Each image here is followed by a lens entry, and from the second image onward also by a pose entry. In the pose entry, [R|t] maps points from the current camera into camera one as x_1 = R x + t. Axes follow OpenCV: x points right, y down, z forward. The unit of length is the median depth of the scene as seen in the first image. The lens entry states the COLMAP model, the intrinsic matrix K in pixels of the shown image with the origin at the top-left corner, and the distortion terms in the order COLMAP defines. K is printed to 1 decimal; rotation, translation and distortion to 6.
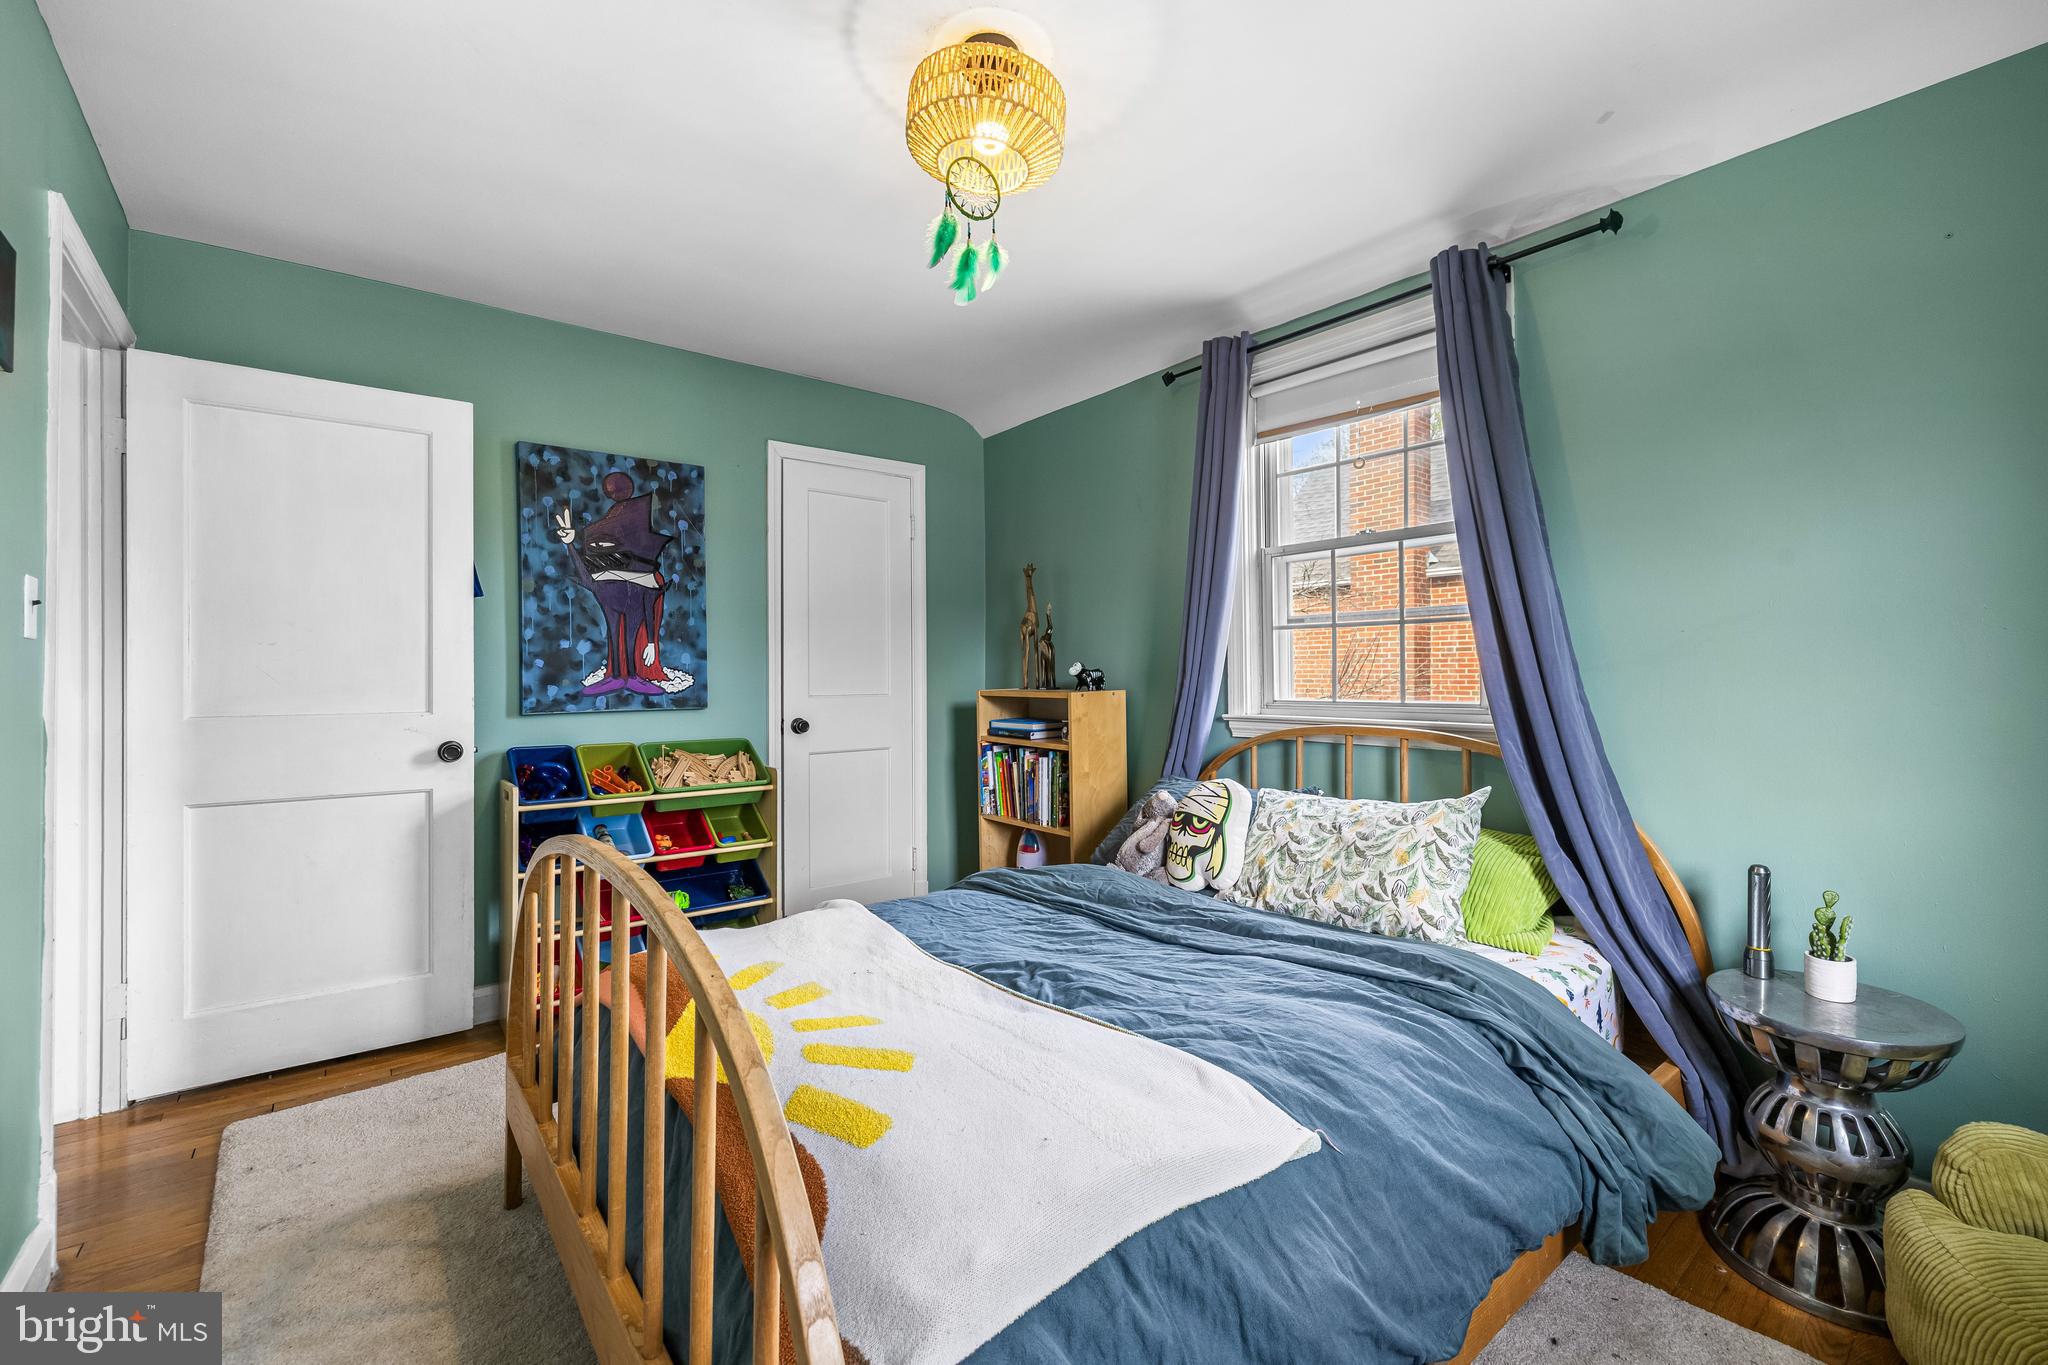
lens RADIAL K [[859.6, 0, 1033.0], [0, 859.6, 677.4], [0, 0, 1]] dist [0.002023, 0.000214]
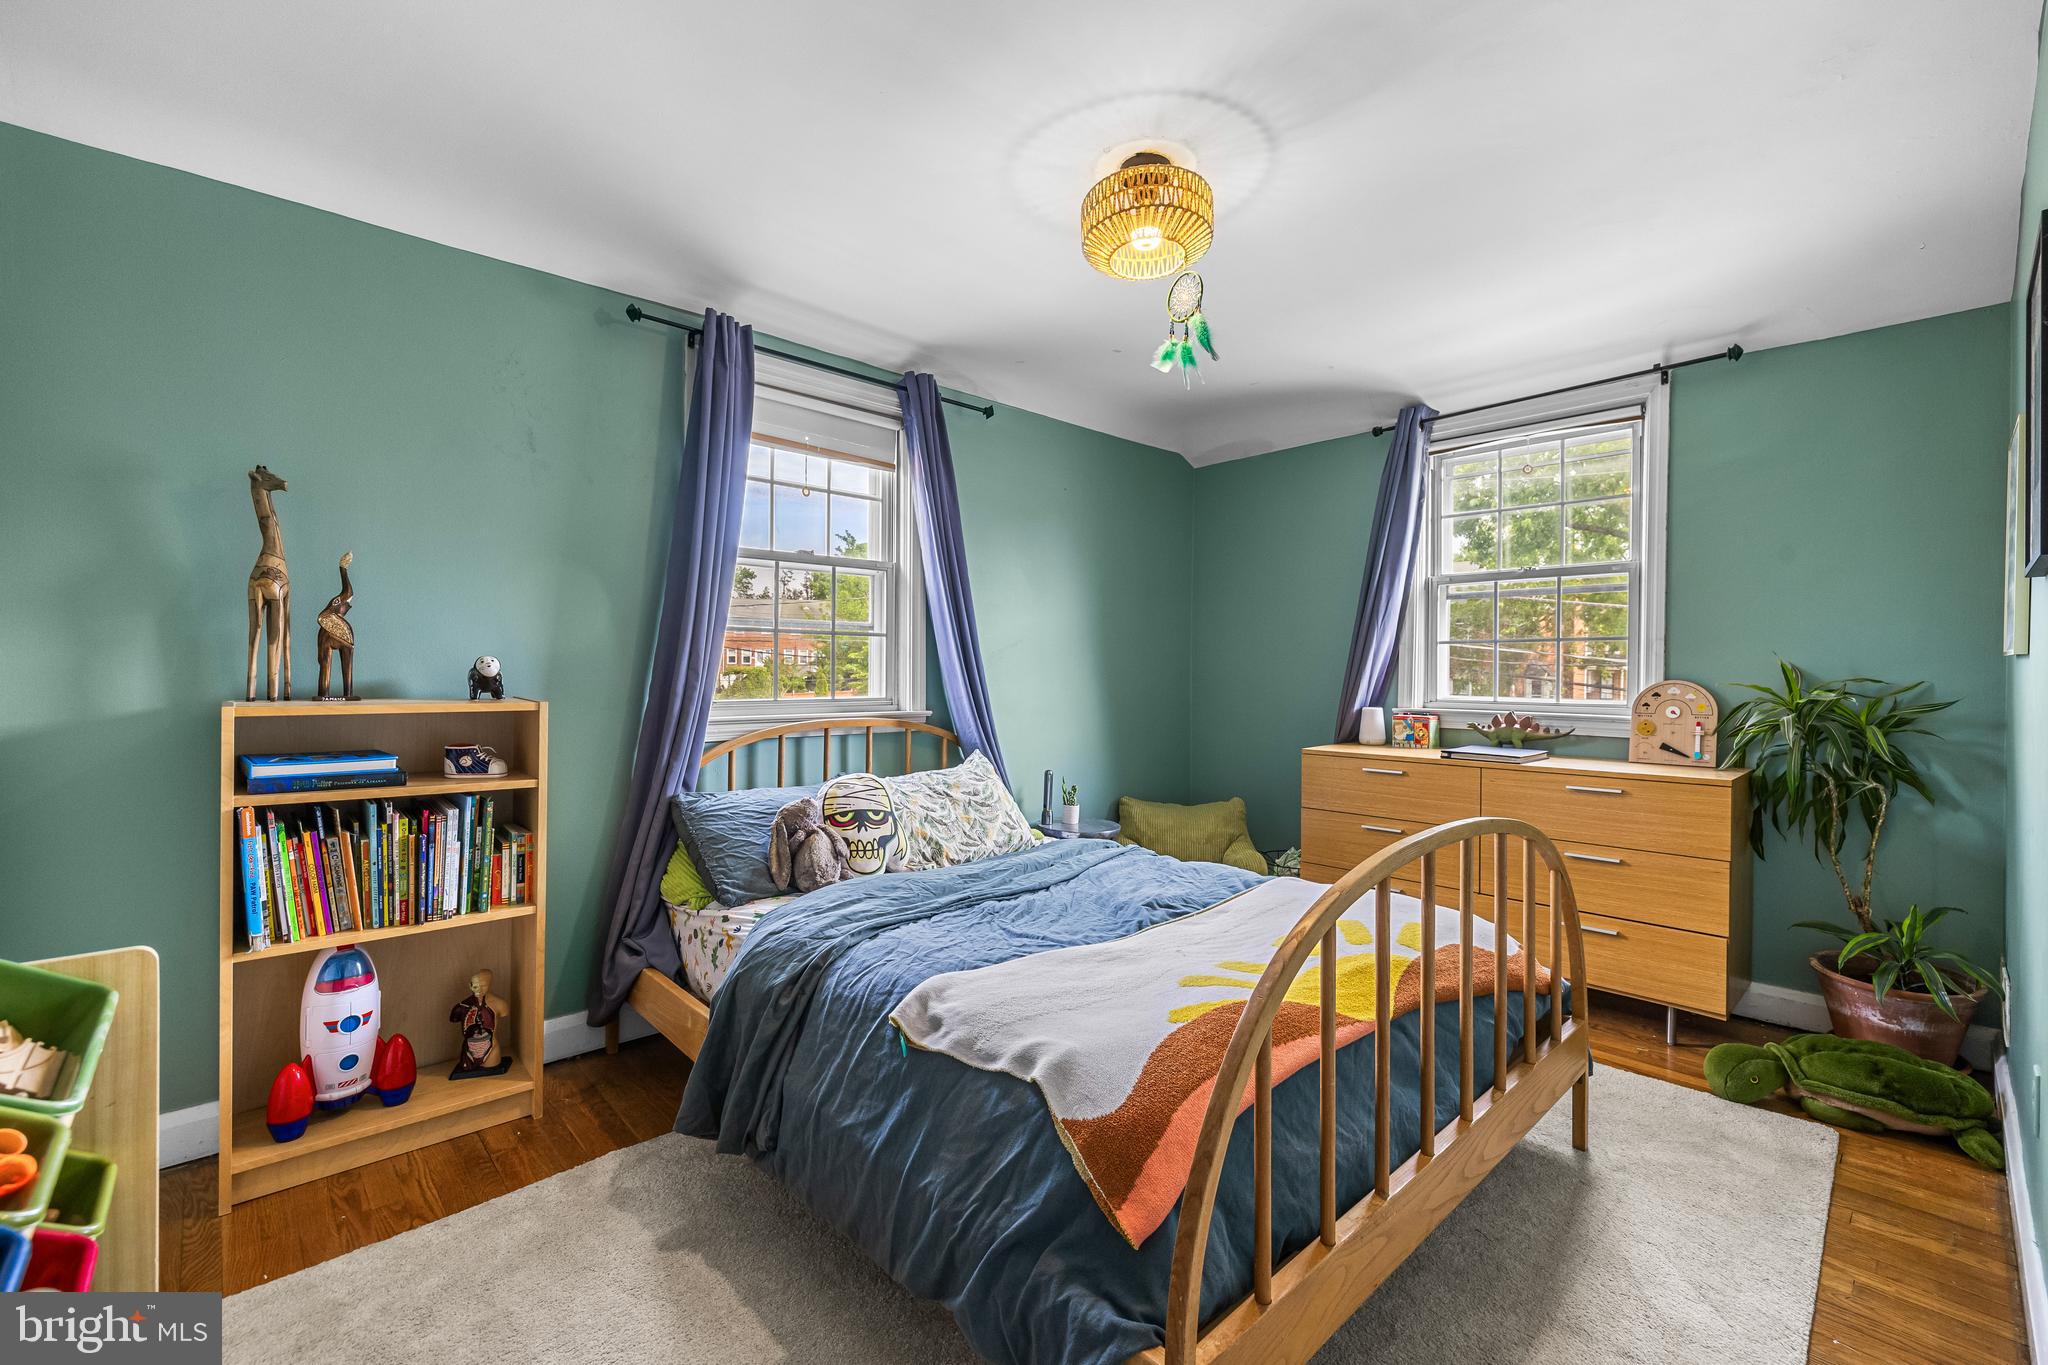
lens RADIAL K [[859.6, 0, 1034.0], [0, 859.6, 676.0], [0, 0, 1]] dist [0.002023, 0.000214]
pose [[-0.064847, -0.009886, 0.997846, -0.888845], [-0.010407, 0.999903, 0.009230, -0.017731], [-0.997841, -0.009786, -0.064944, 0.866959]]
